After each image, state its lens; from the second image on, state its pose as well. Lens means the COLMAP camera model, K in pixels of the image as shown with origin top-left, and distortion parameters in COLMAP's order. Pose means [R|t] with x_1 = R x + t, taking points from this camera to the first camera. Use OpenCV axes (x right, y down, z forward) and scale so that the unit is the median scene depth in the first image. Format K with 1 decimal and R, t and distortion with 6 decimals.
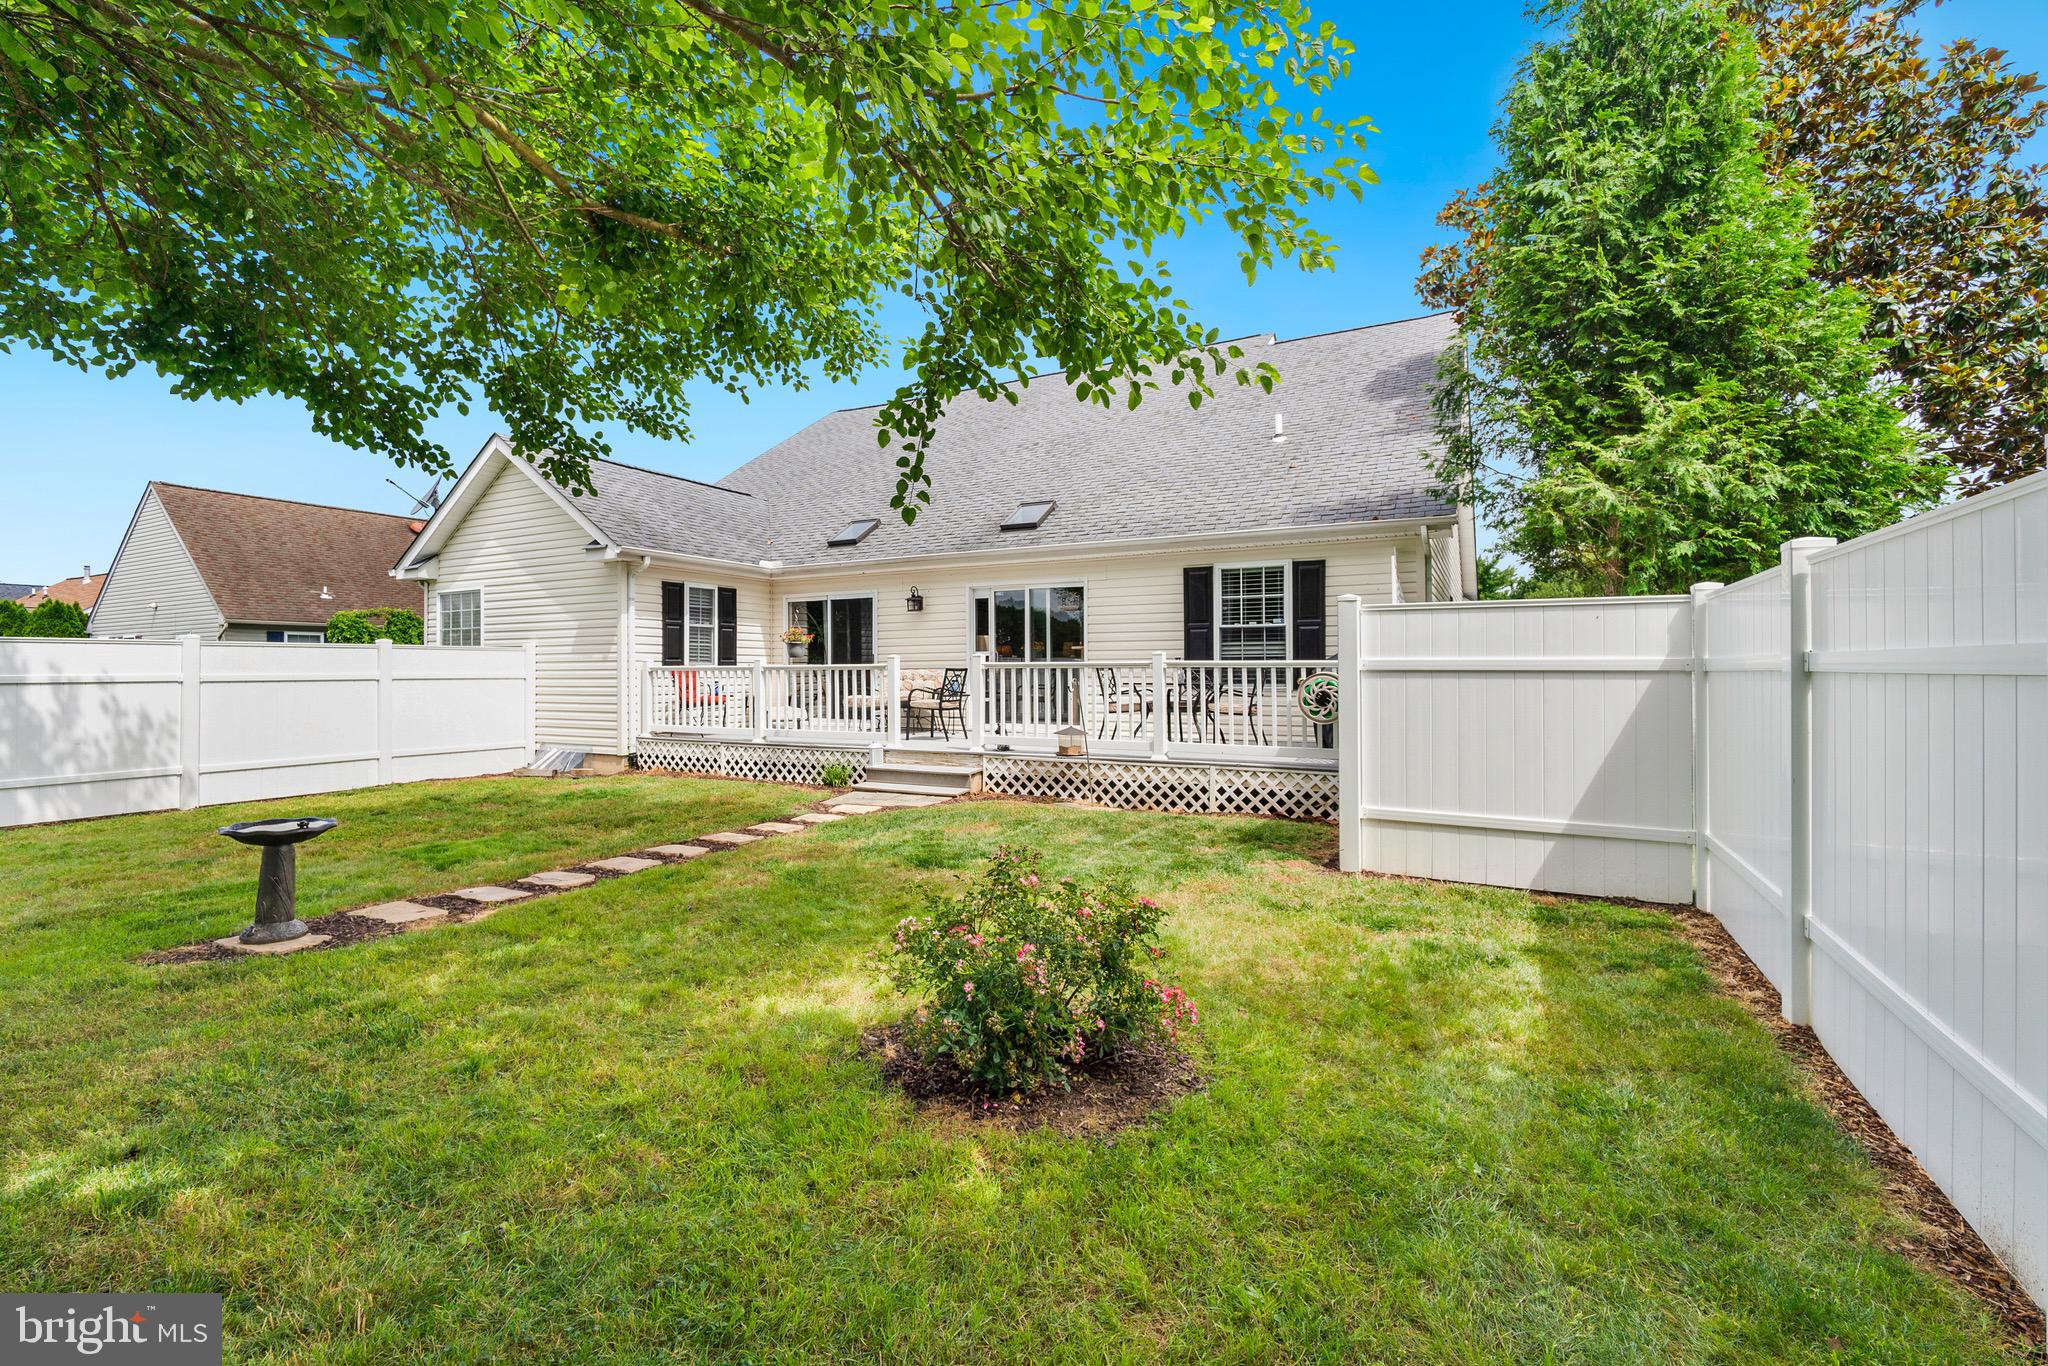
lens RADIAL K [[896.0, 0, 1010.9], [0, 896.0, 675.1], [0, 0, 1]] dist [-0.001124, -0.000229]
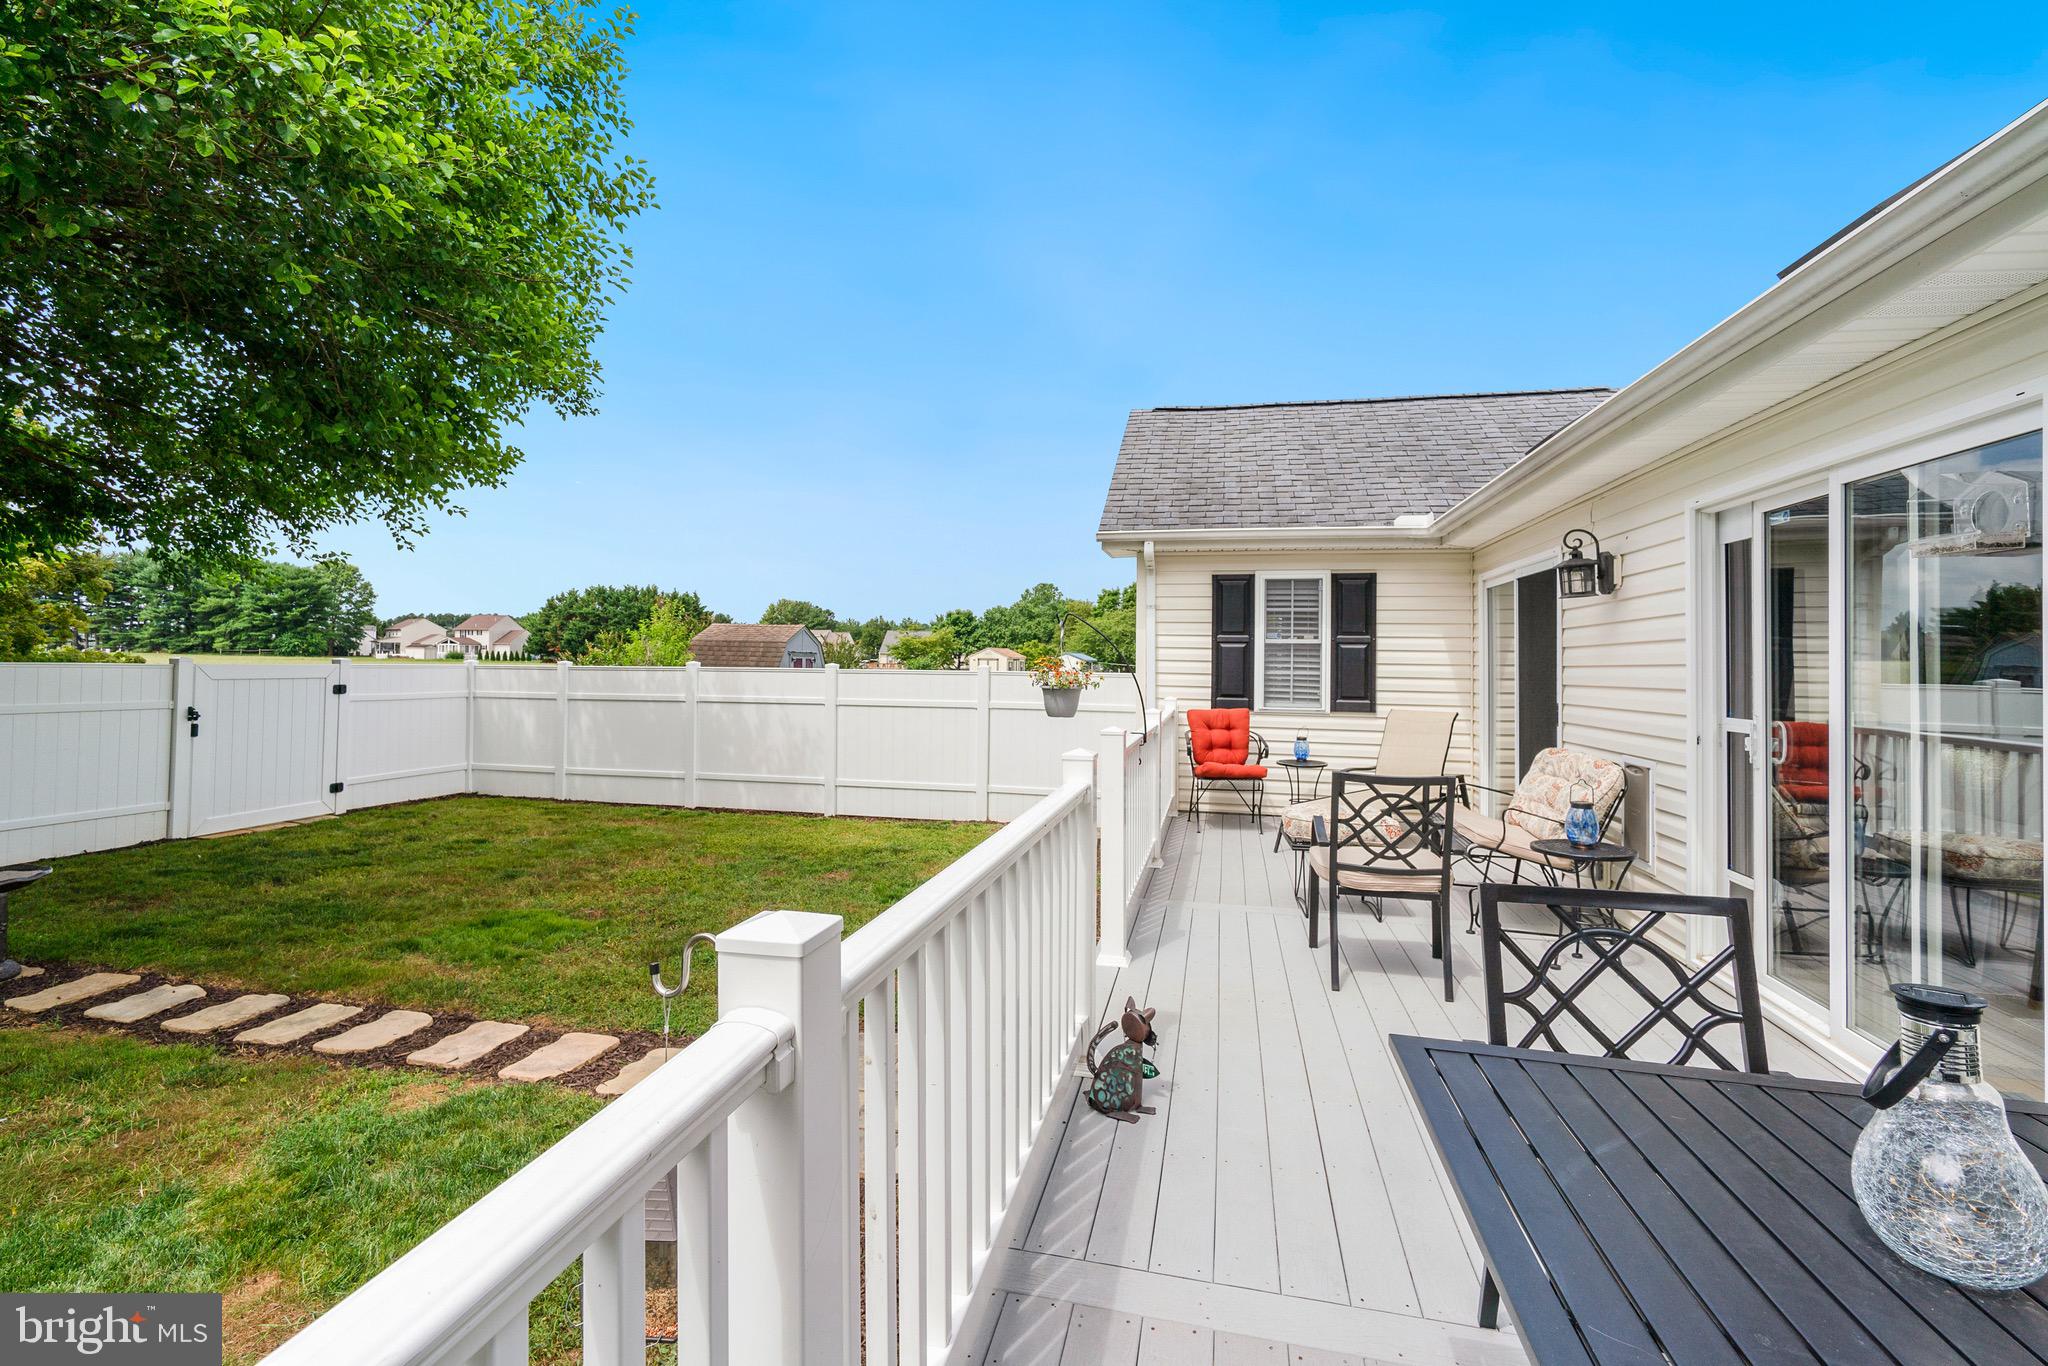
lens RADIAL K [[896.0, 0, 1025.3], [0, 896.0, 664.0], [0, 0, 1]] dist [-0.001124, -0.000229]
pose [[0.269717, 0.012728, -0.962855, 0.215601], [-0.018684, 0.999794, 0.007982, -0.049824], [0.962758, 0.015837, 0.269899, 0.797436]]
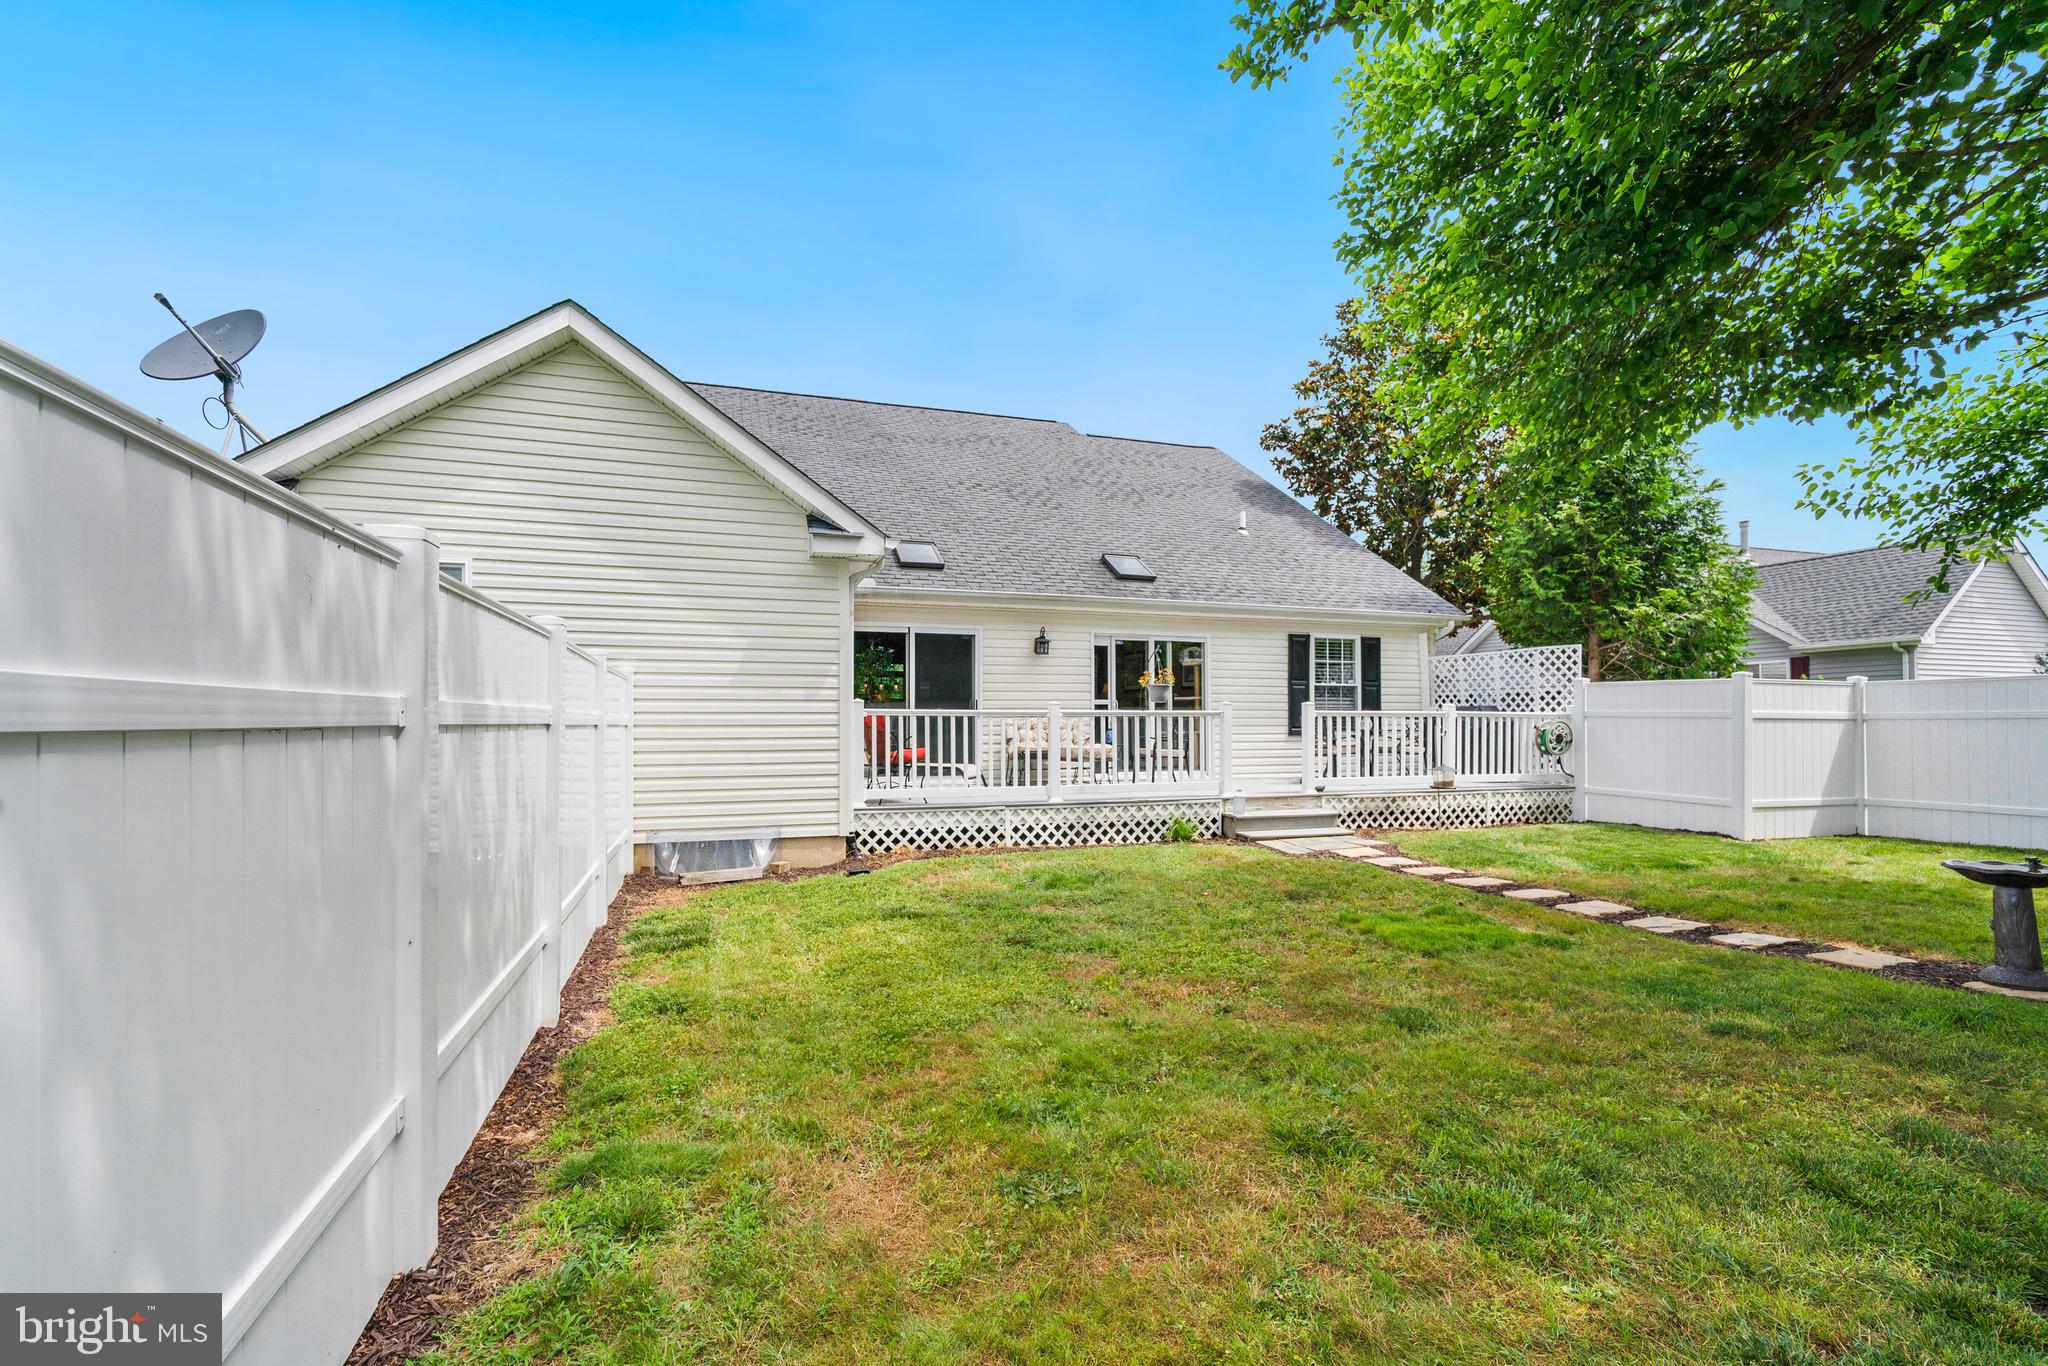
lens RADIAL K [[896.0, 0, 1016.4], [0, 896.0, 720.2], [0, 0, 1]] dist [-0.001124, -0.000229]
pose [[0.678404, 0.007738, 0.734649, -0.932350], [0.001606, 0.999927, -0.012015, 0.008640], [-0.734688, 0.009331, 0.678341, 0.465897]]
